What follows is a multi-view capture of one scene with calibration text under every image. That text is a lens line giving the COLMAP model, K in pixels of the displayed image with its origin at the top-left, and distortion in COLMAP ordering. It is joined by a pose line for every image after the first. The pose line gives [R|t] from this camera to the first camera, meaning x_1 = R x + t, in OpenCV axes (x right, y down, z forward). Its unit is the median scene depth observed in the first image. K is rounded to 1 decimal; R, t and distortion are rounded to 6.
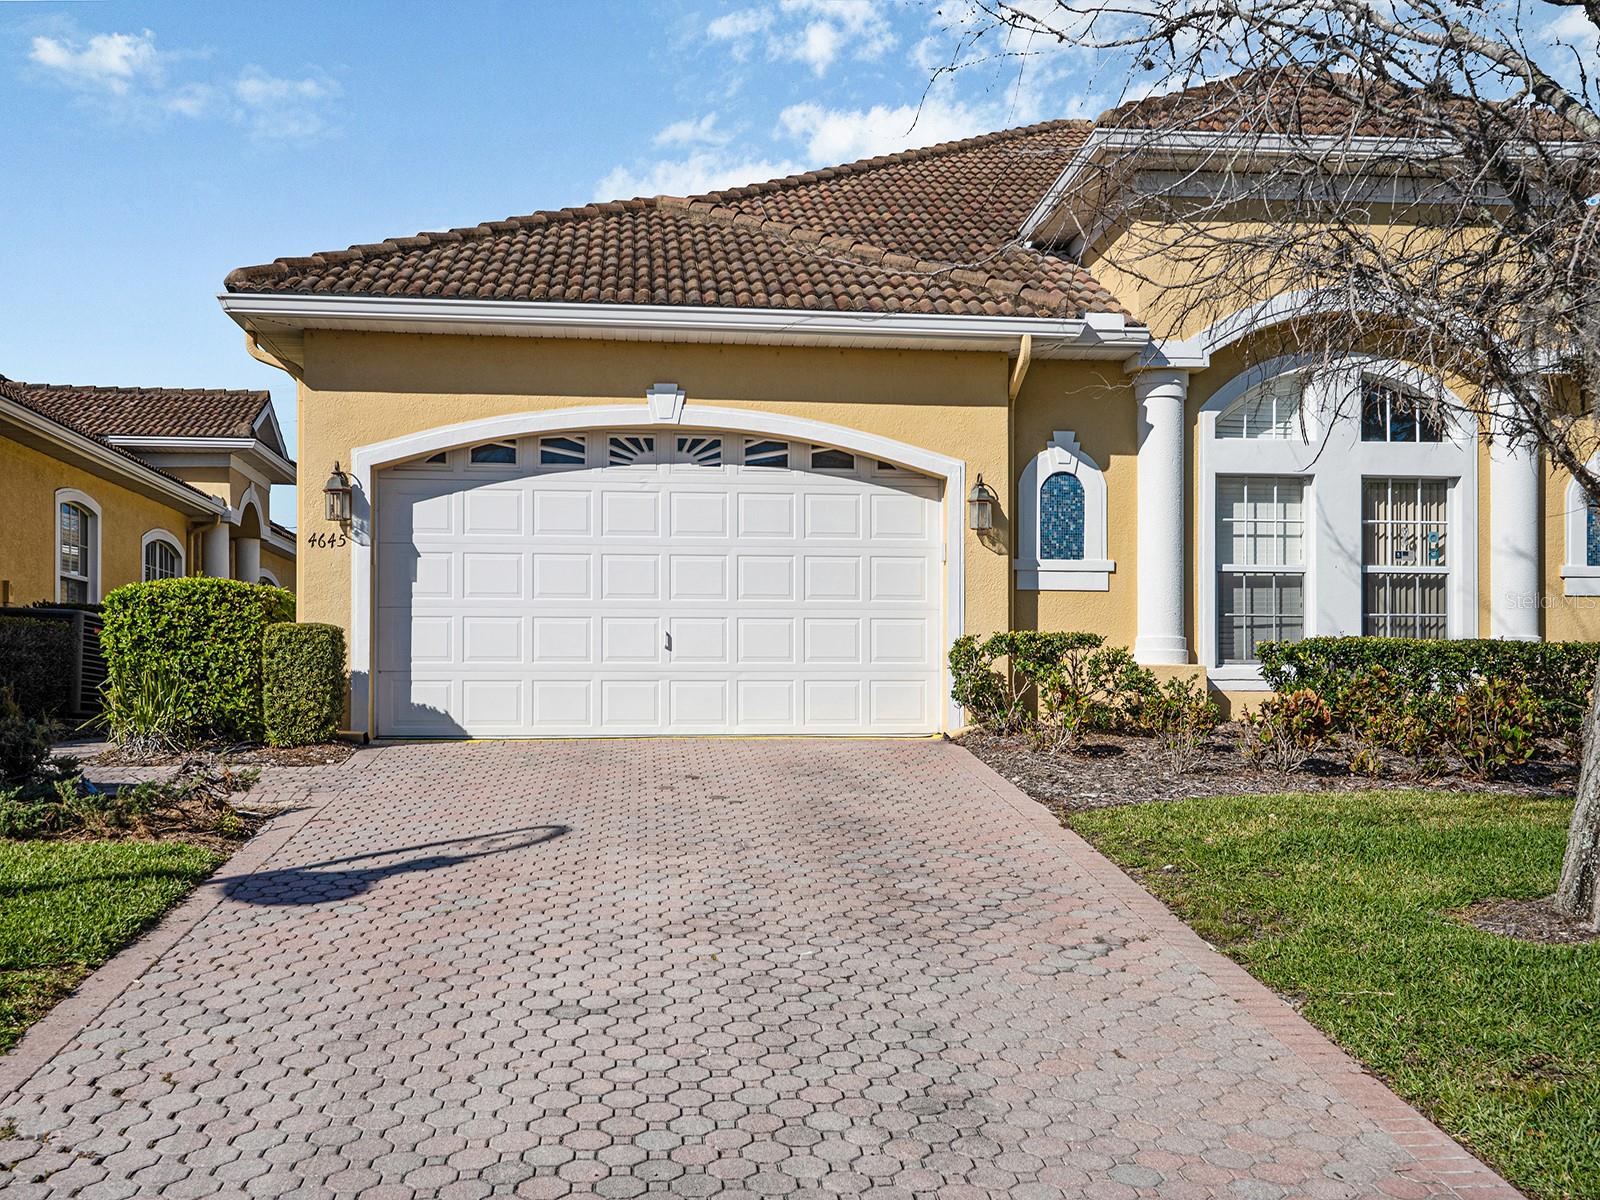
lens RADIAL K [[1585.5, 0, 725.4], [0, 1585.5, 621.2], [0, 0, 1]] dist [0.074000, 0.001483]
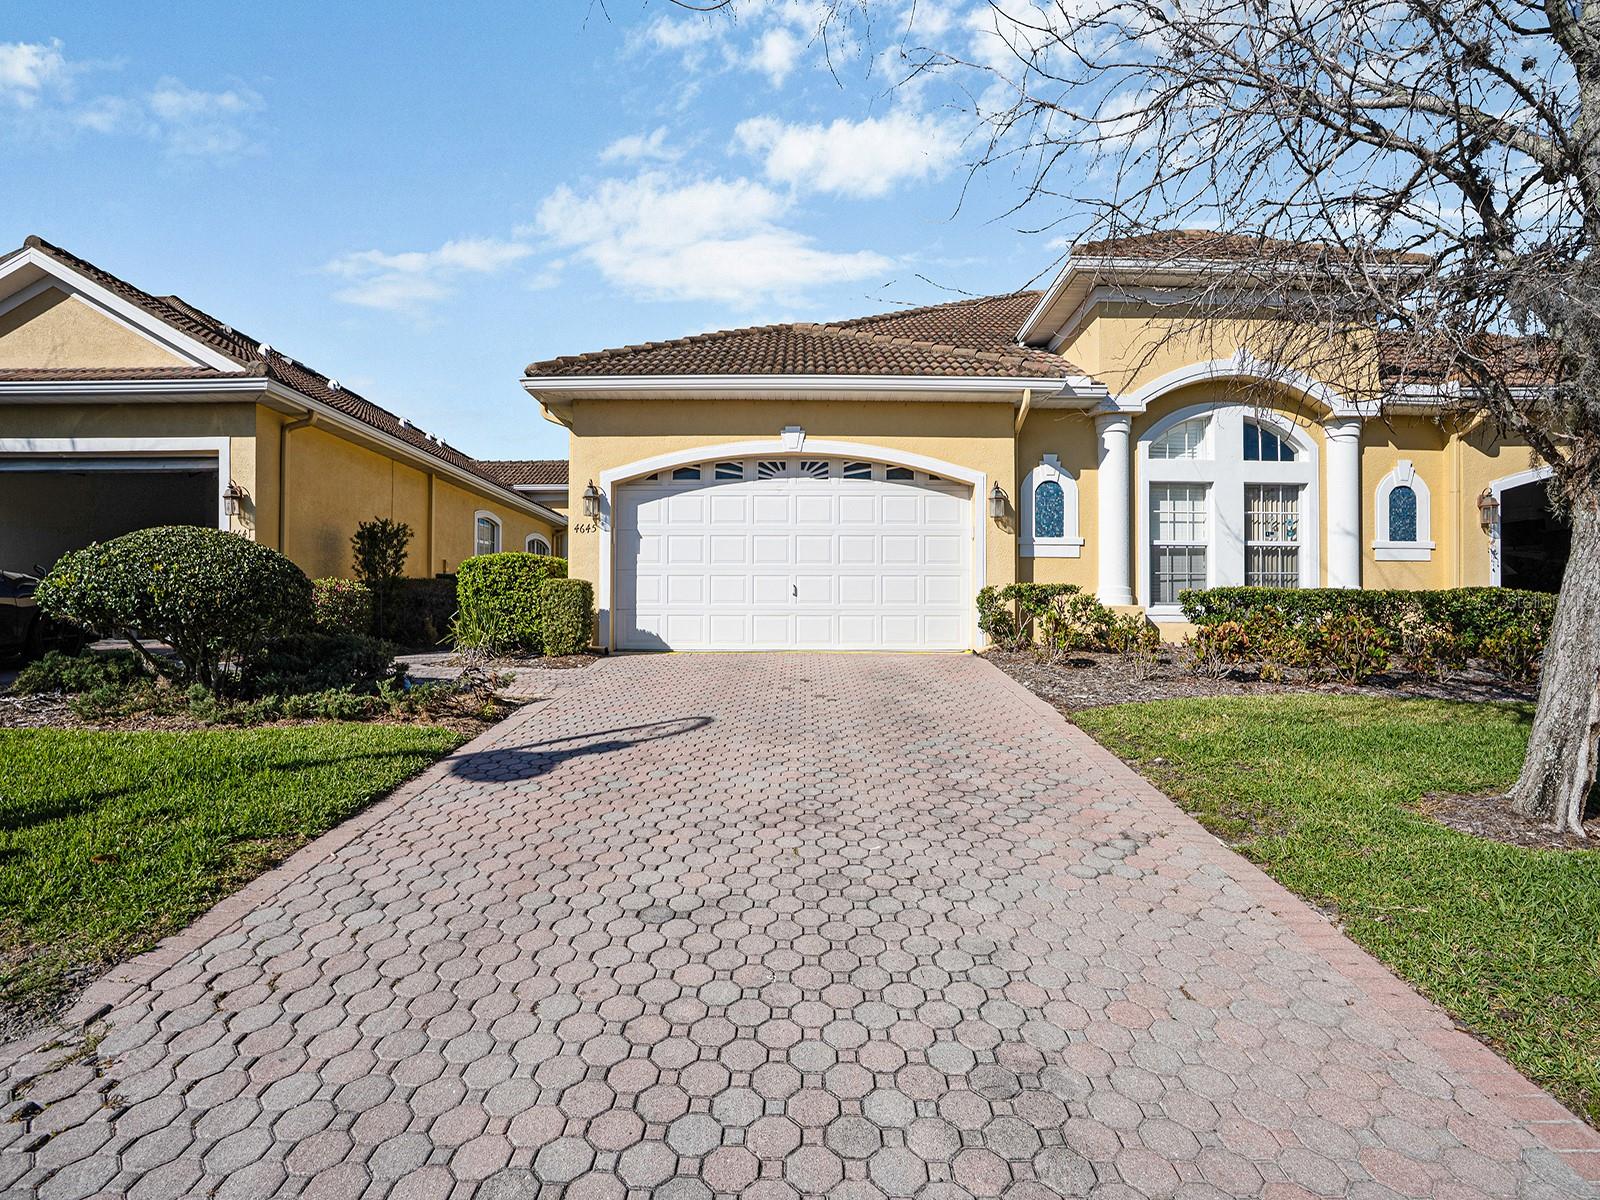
lens RADIAL K [[751.3, 0, 793.9], [0, 751.3, 601.4], [0, 0, 1]] dist [-0.057083, 0.020811]
pose [[0.997258, 0.000511, -0.073996, 0.019016], [0.000865, 0.999828, 0.018552, 0.010171], [0.073993, -0.018565, 0.997086, 0.271756]]
